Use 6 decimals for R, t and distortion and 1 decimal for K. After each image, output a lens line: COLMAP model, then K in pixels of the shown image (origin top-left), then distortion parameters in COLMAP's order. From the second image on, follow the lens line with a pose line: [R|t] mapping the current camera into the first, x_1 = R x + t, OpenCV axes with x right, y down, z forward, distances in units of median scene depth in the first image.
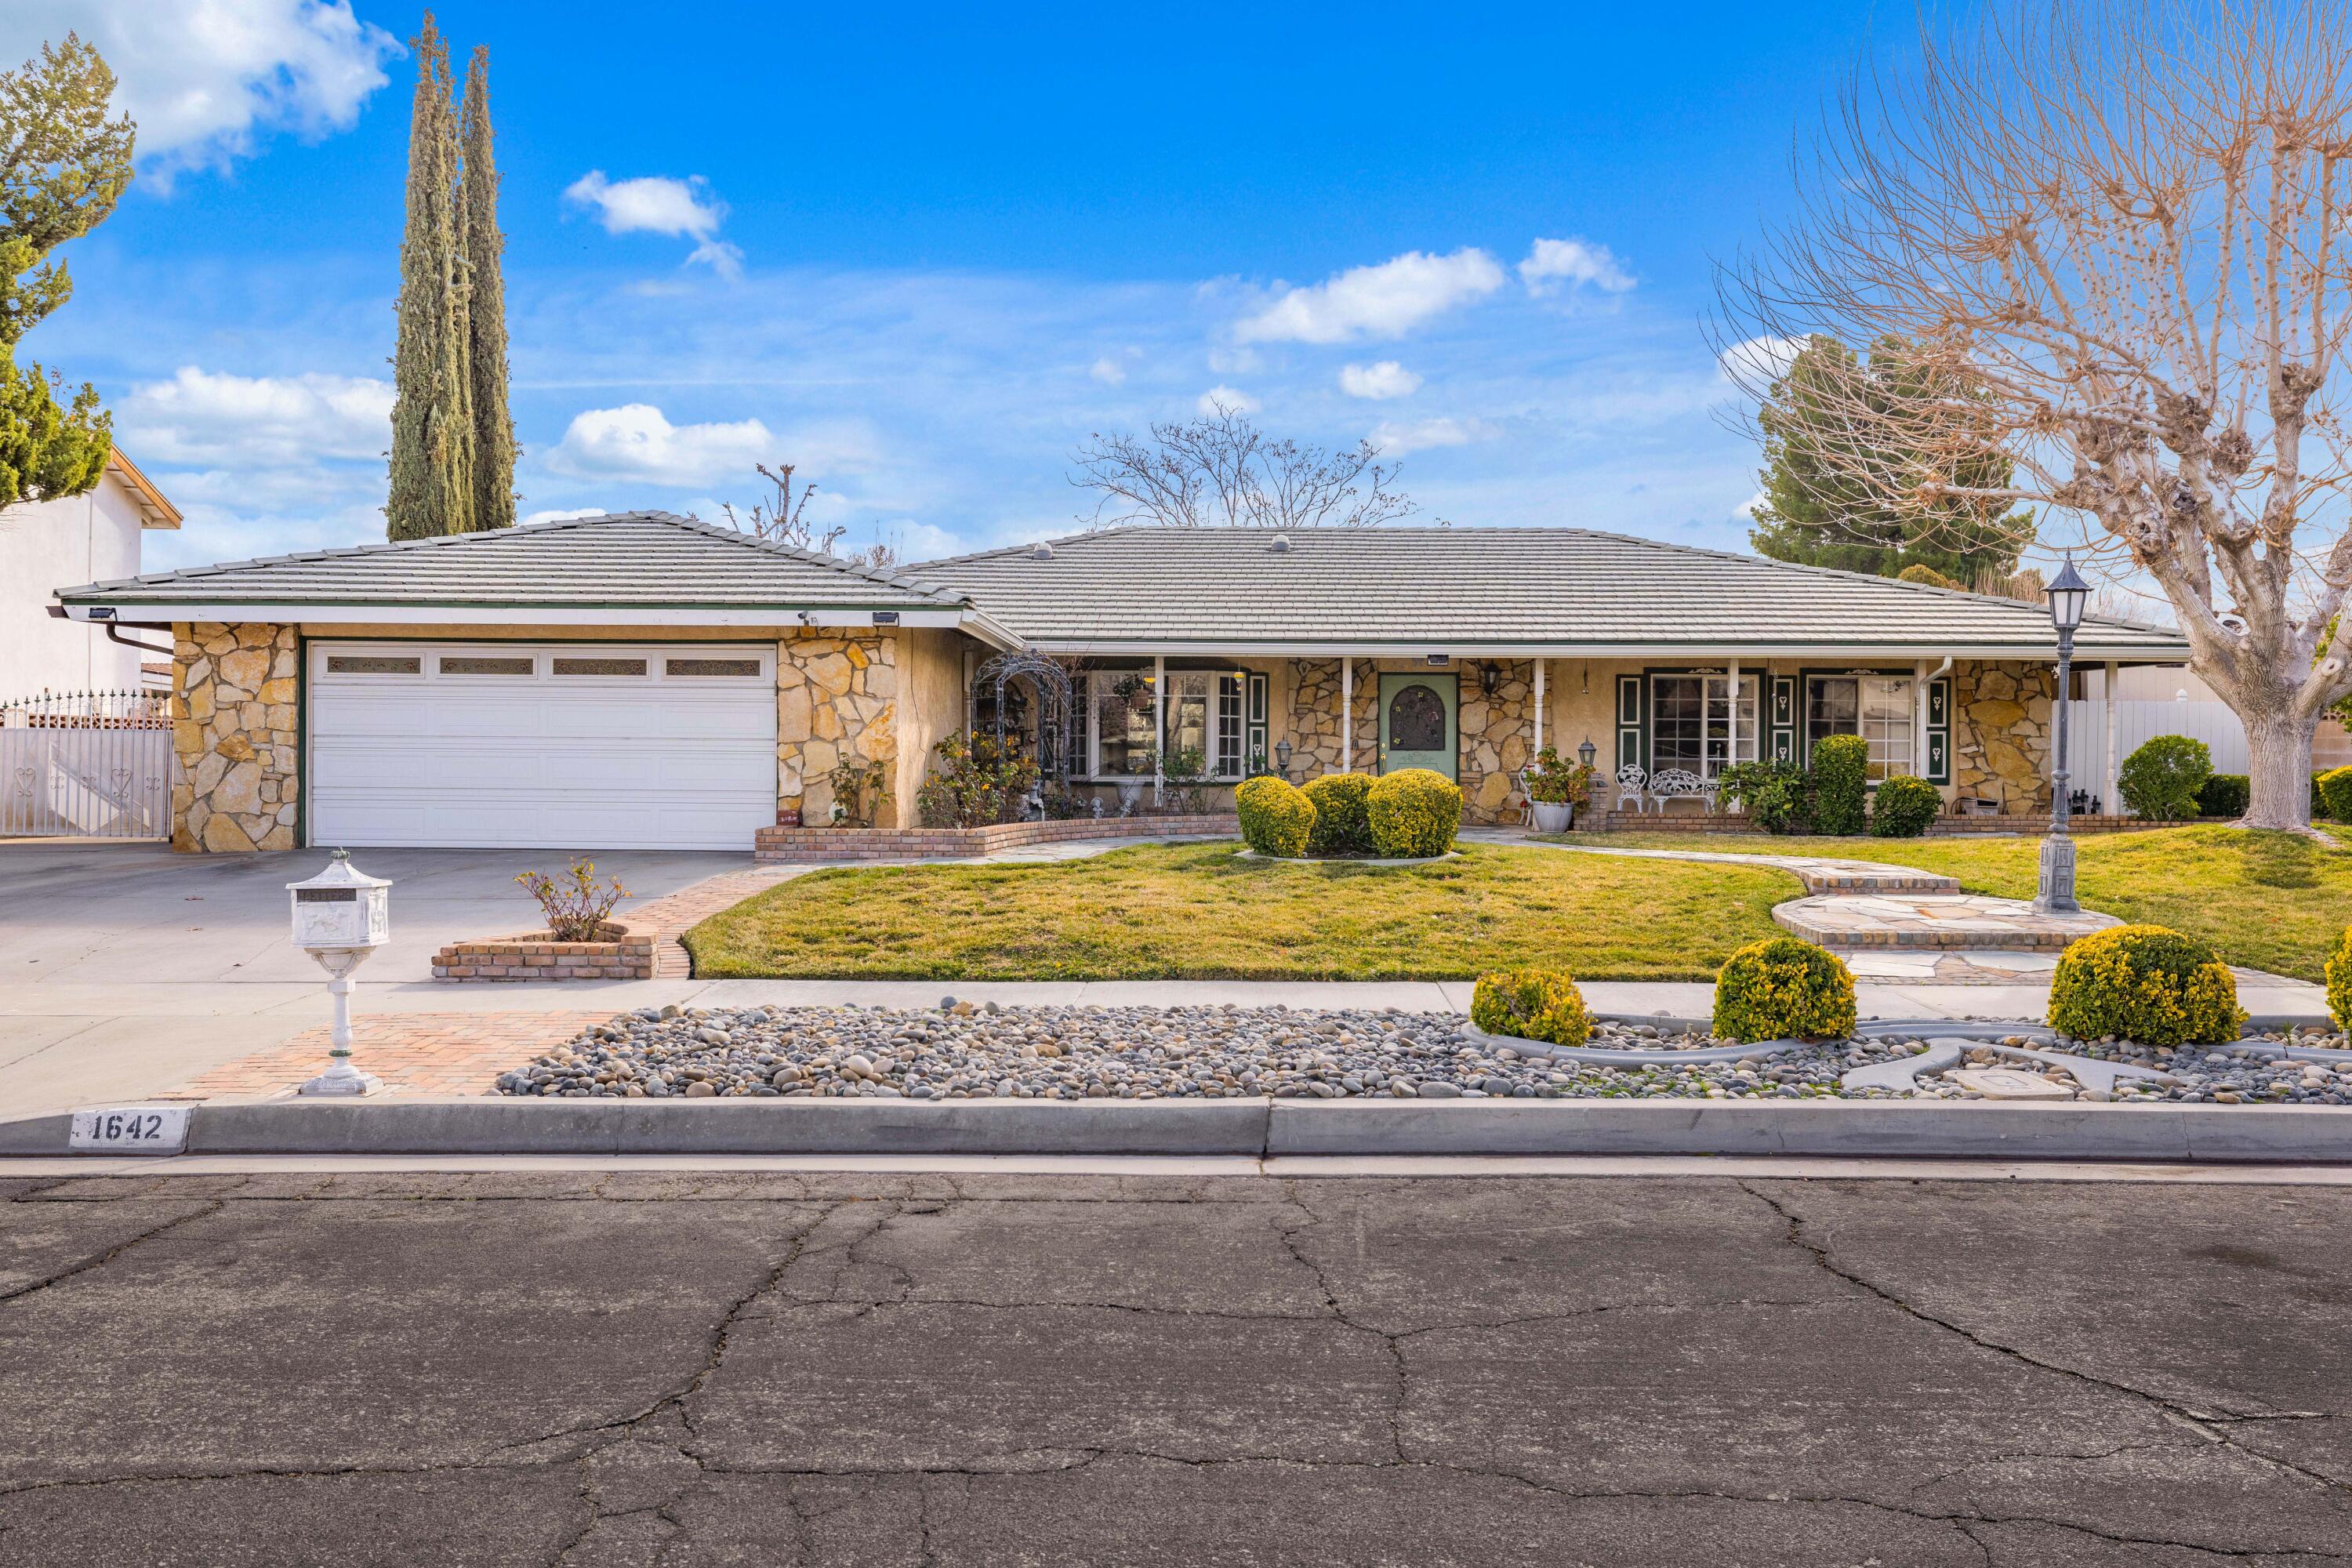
lens RADIAL K [[1679.7, 0, 1285.2], [0, 1679.7, 749.5], [0, 0, 1]] dist [-0.005120, 0.005272]
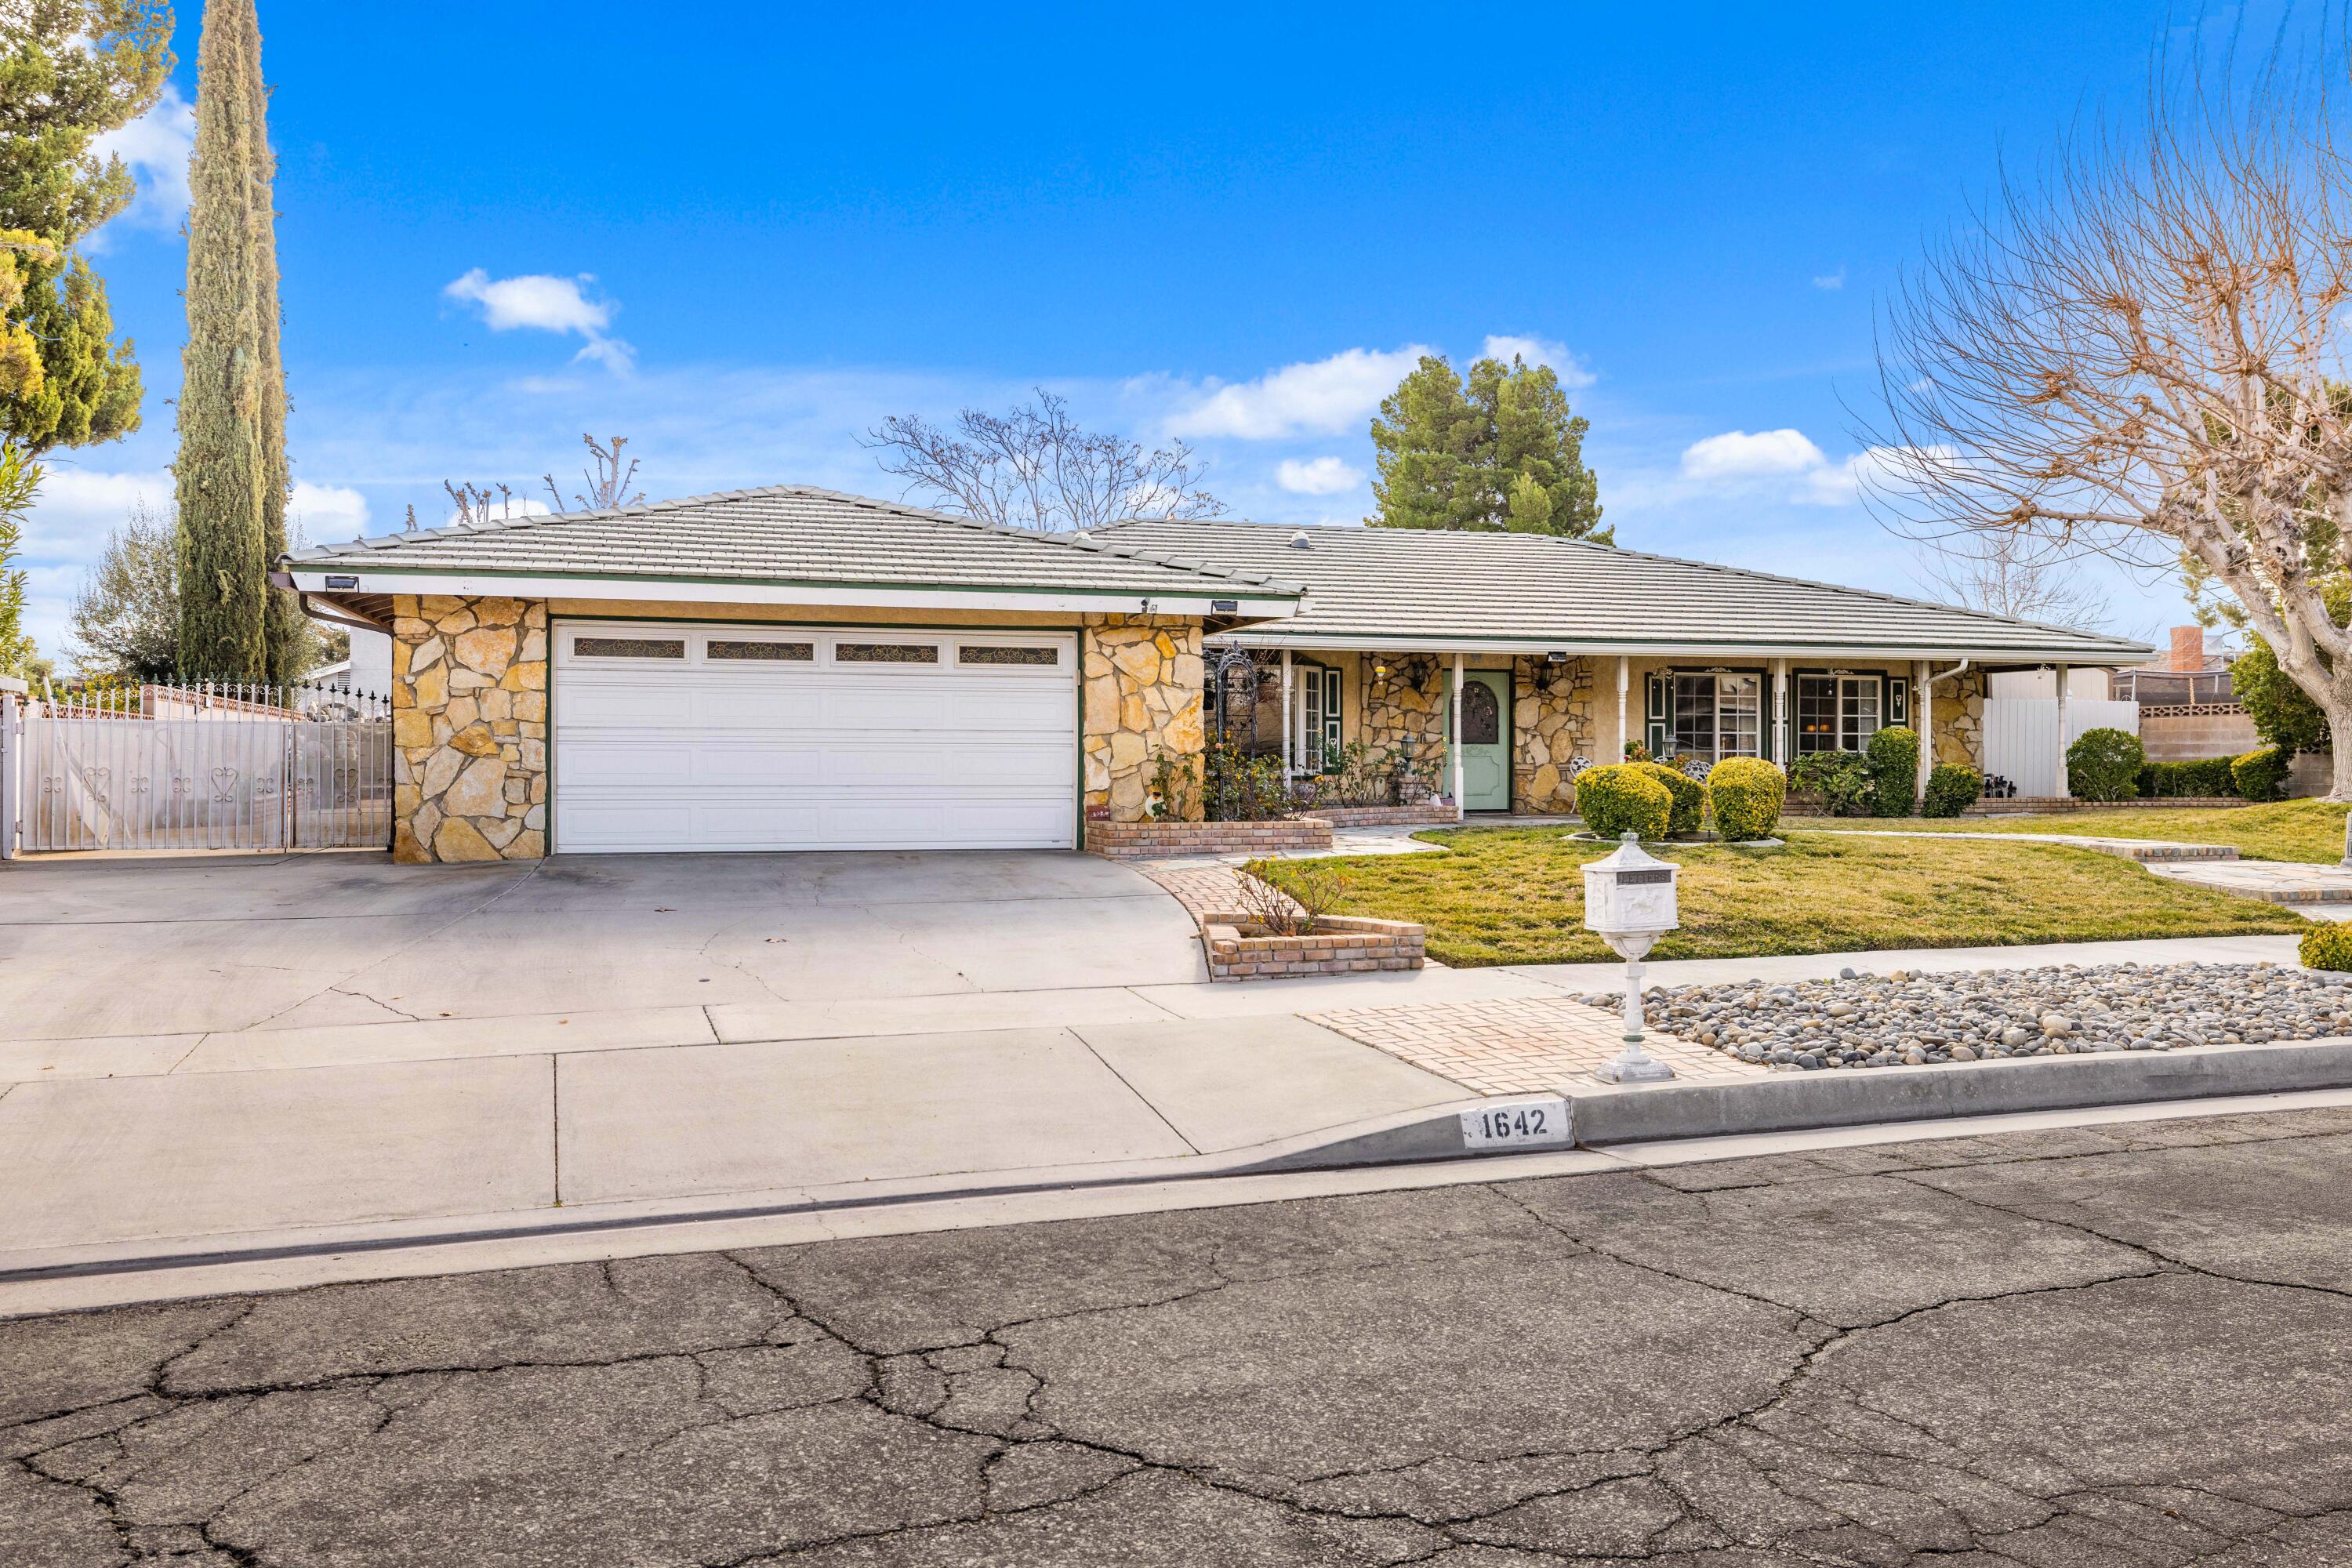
lens RADIAL K [[1679.7, 0, 1266.1], [0, 1679.7, 751.5], [0, 0, 1]] dist [-0.005120, 0.005272]
pose [[0.960275, -0.004462, 0.279019, -0.467321], [0.004330, 0.999990, 0.001089, 0.004983], [-0.279021, 0.000163, 0.960285, 0.052220]]
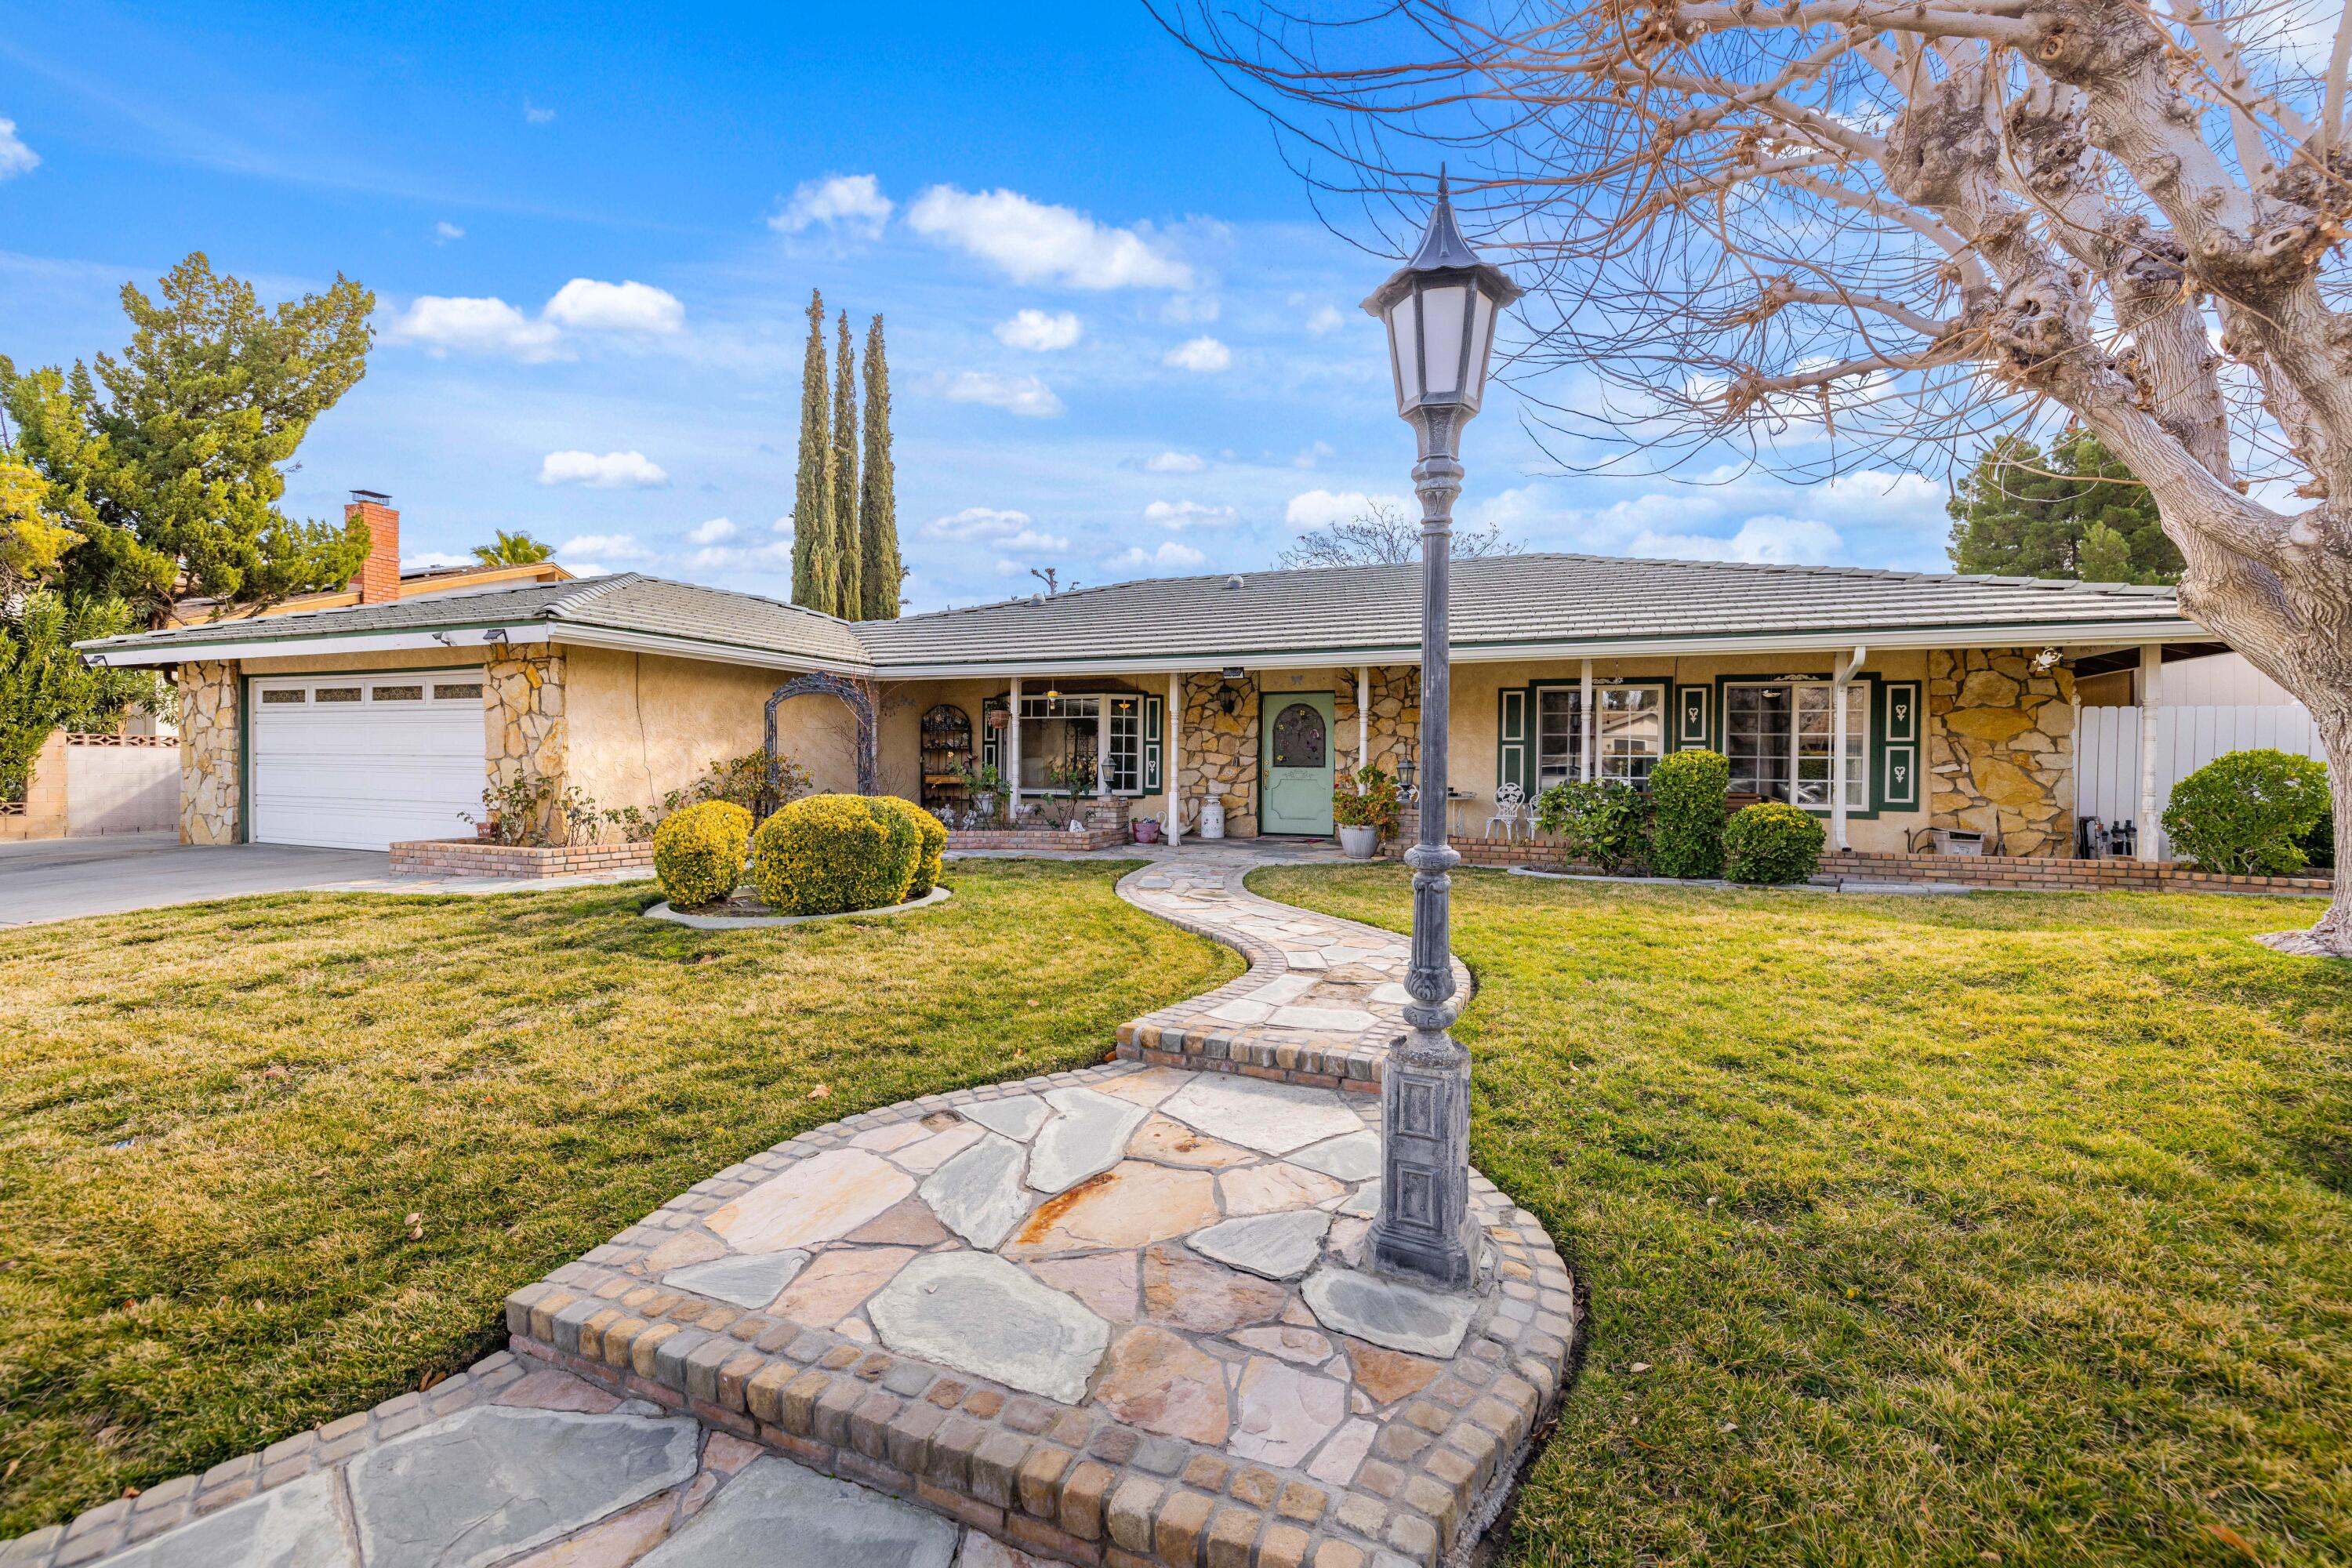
lens RADIAL K [[978.9, 0, 1230.0], [0, 978.9, 766.2], [0, 0, 1]] dist [-0.002441, 0.000021]
pose [[0.924379, 0.003207, -0.381461, 0.373736], [-0.002065, 0.999992, 0.003405, -0.002838], [0.381469, -0.002360, 0.924379, 0.600808]]
